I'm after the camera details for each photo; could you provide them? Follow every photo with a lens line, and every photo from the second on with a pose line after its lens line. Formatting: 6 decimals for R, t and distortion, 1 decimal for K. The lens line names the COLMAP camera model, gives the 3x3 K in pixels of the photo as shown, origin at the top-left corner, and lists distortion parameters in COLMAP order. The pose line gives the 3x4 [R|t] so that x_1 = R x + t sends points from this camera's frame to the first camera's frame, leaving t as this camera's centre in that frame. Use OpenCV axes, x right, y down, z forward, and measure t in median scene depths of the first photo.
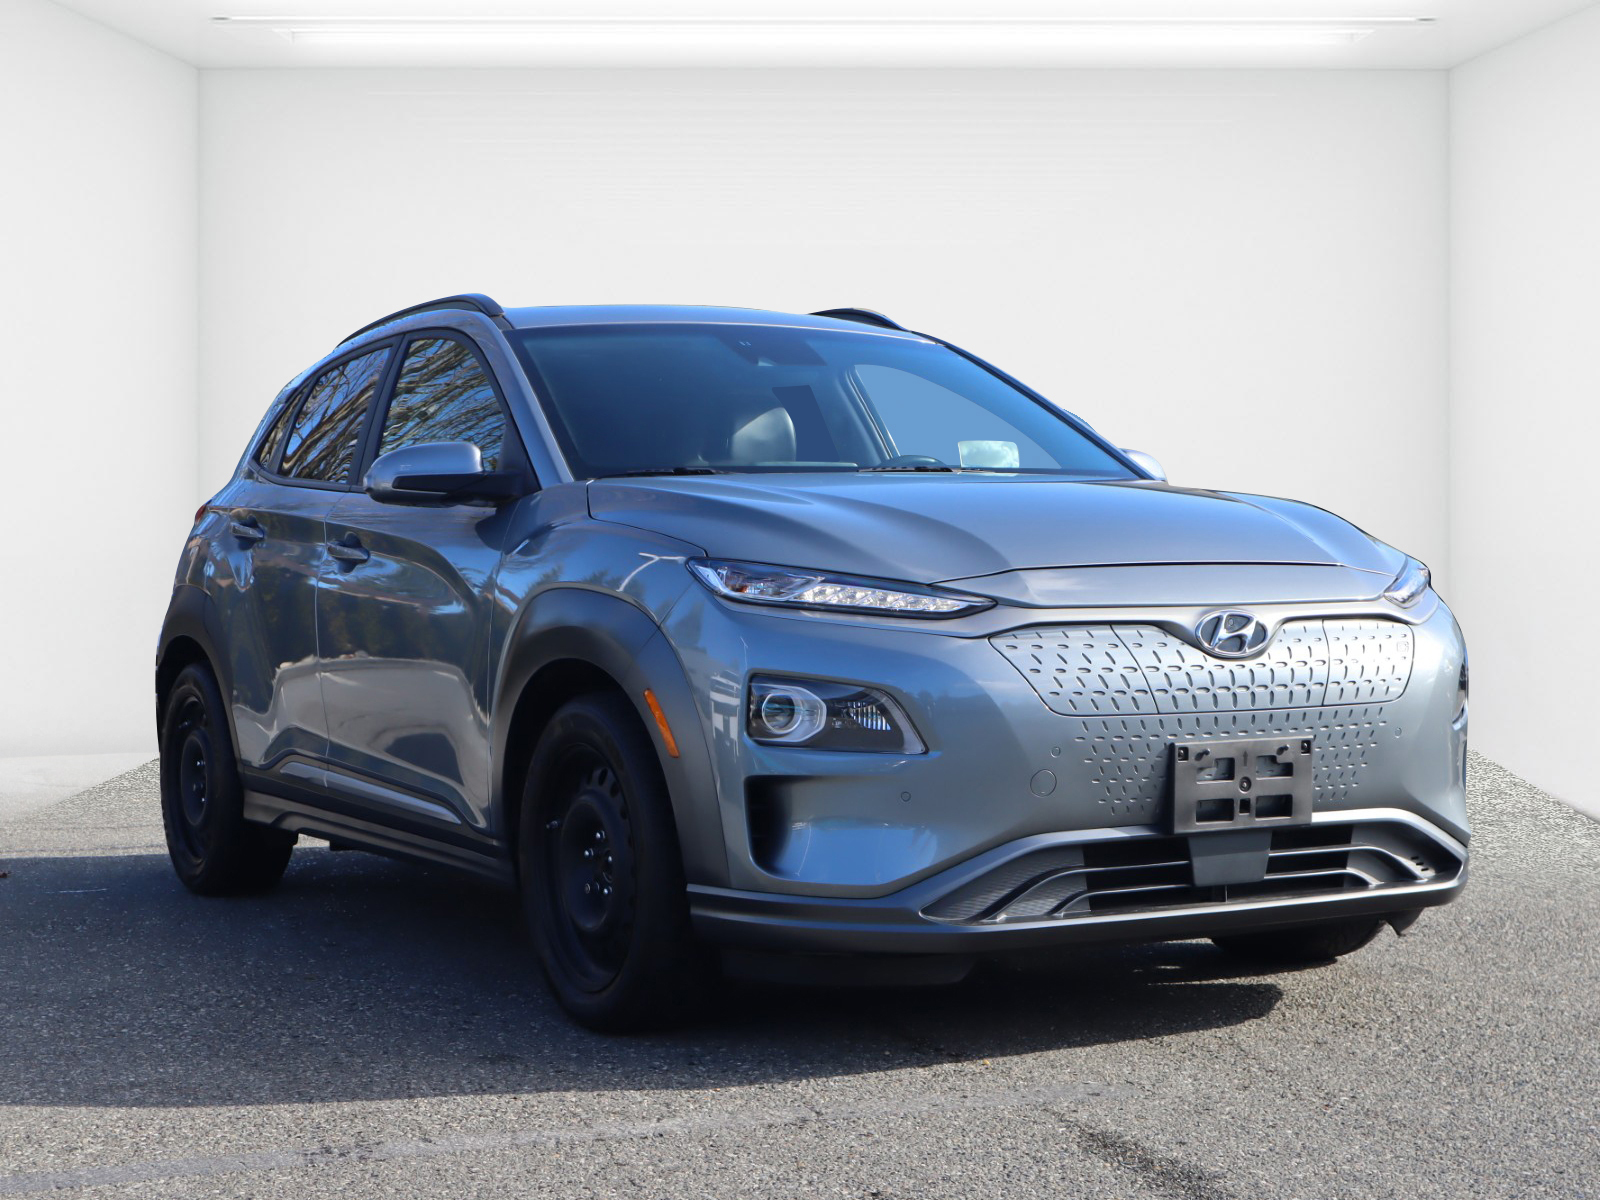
lens RADIAL K [[2347.5, 0, 799.9], [0, 2347.5, 600.3], [0, 0, 1]] dist [0.017207, 0.000000]
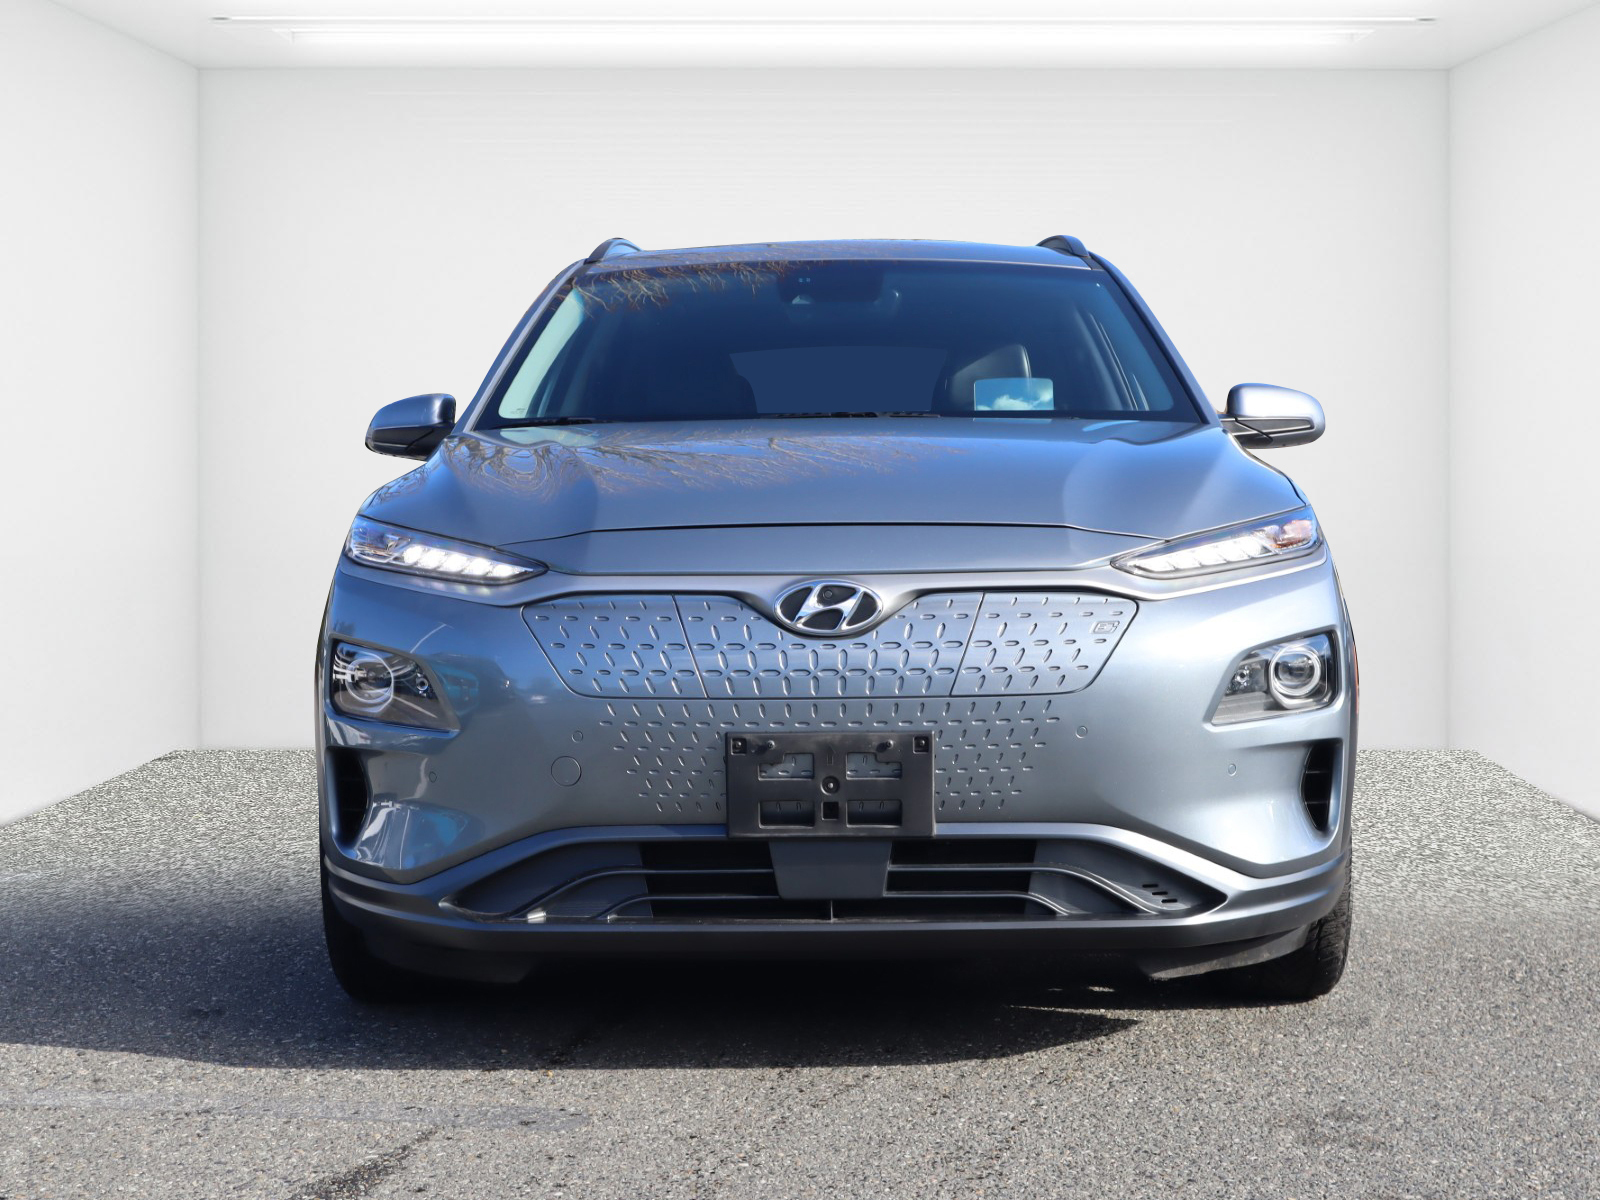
lens RADIAL K [[2323.5, 0, 799.9], [0, 2323.5, 597.8], [0, 0, 1]] dist [0.060773, 0.000000]
pose [[0.872018, 0.018829, -0.489112, 0.587939], [-0.003991, 0.999500, 0.031362, -0.015983], [0.489458, -0.025396, 0.871657, 0.257479]]
